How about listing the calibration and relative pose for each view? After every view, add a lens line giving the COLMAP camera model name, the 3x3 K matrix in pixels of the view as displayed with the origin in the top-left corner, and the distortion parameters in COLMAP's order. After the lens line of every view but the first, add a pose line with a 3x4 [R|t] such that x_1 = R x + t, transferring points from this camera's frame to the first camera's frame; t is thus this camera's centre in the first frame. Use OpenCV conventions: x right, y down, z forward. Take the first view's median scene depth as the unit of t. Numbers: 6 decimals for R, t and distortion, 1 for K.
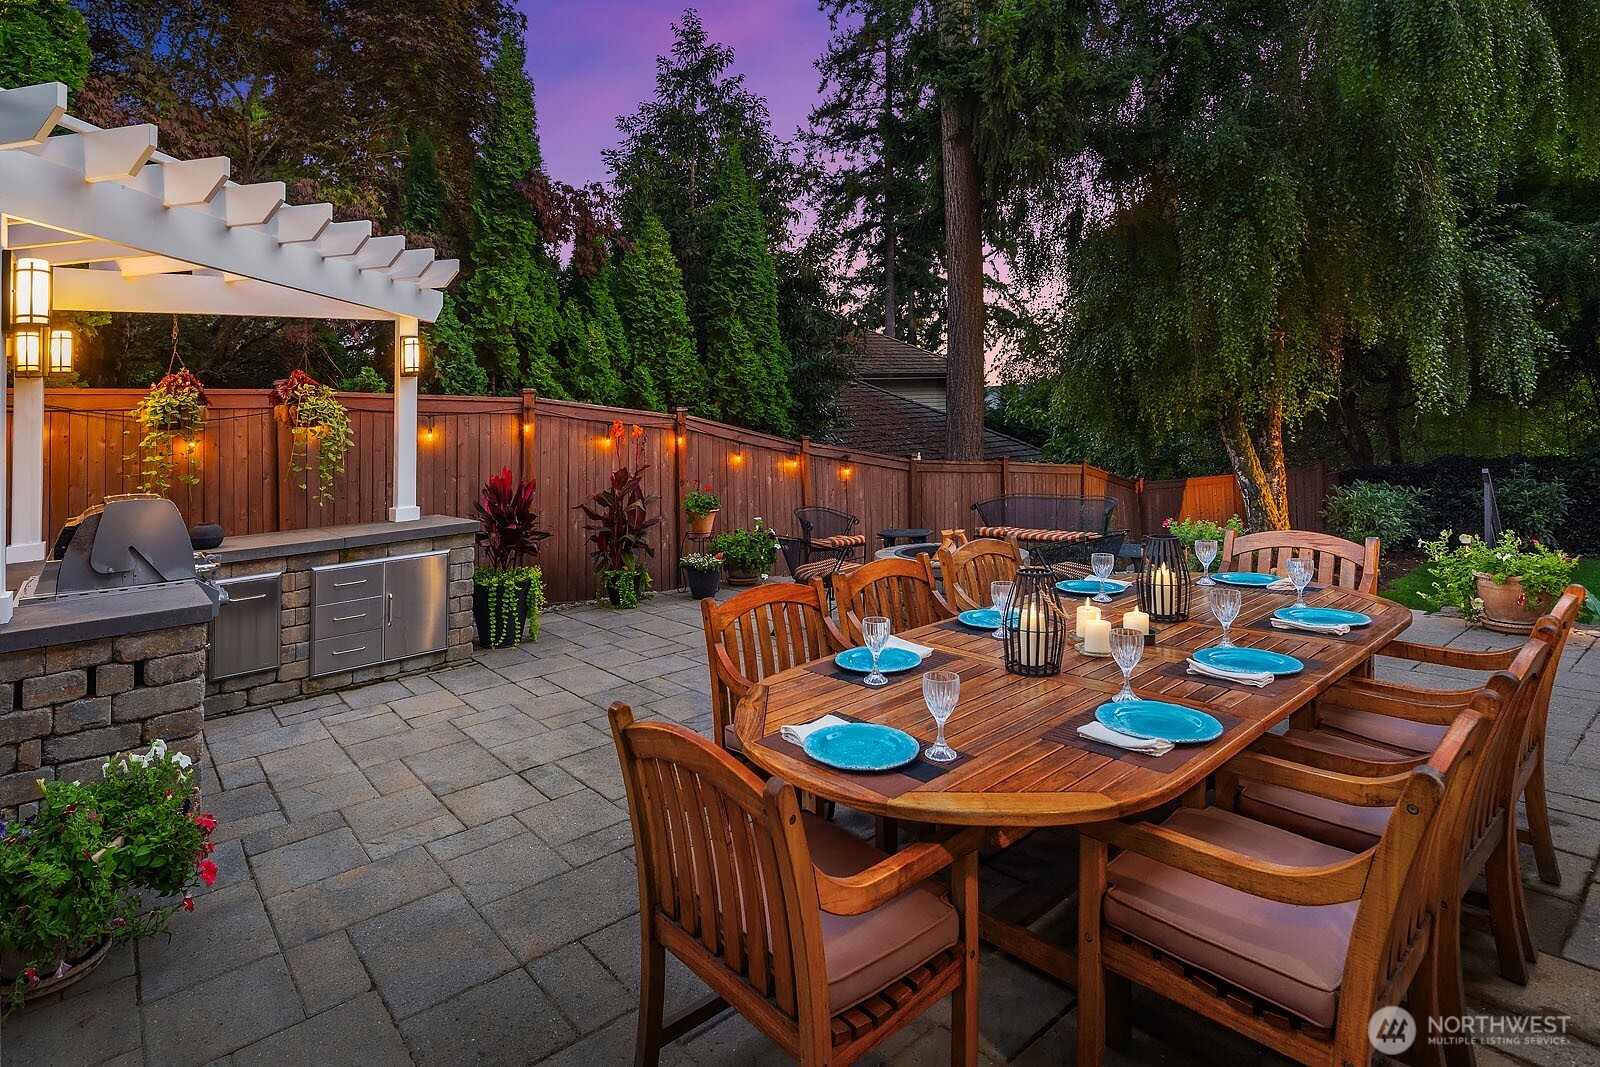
lens RADIAL K [[838.0, 0, 801.0], [0, 838.0, 527.6], [0, 0, 1]] dist [0.001897, -0.000645]
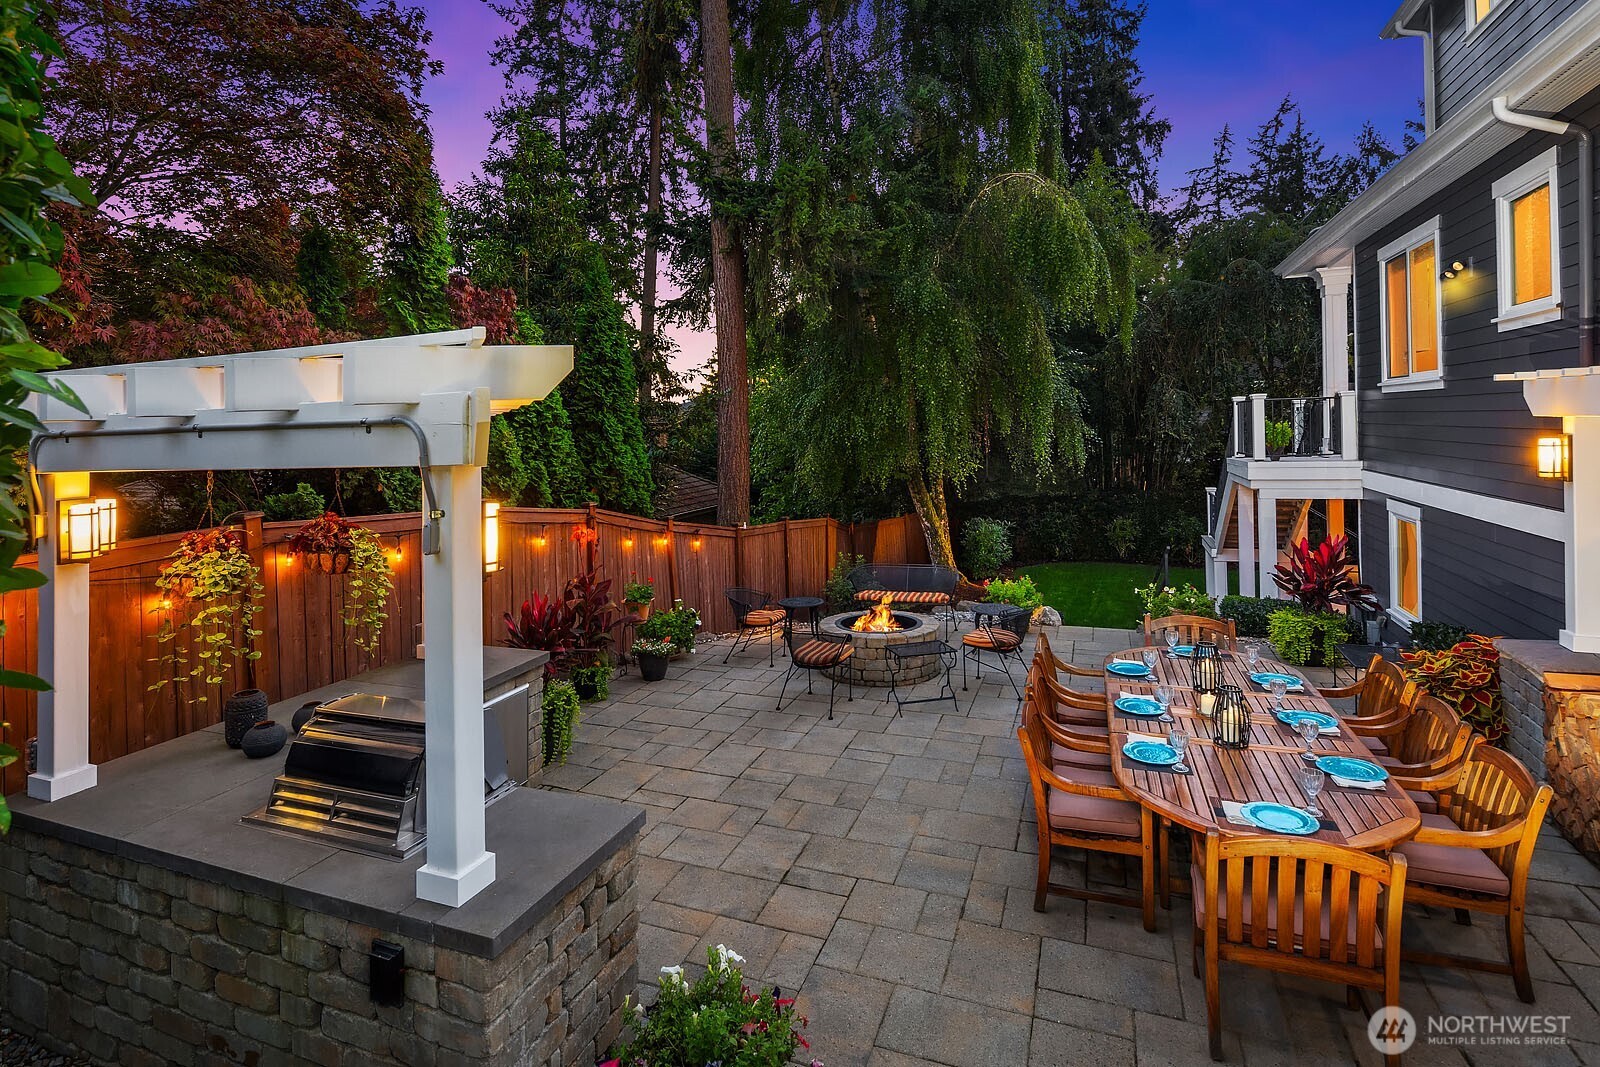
lens RADIAL K [[753.3, 0, 800.0], [0, 753.3, 533.5], [0, 0, 1]] dist [0.003931, 0.000534]
pose [[0.867830, -0.053342, 0.493989, -0.355196], [0.050716, 0.998538, 0.018727, -0.097359], [-0.494266, 0.008801, 0.869266, 0.019176]]
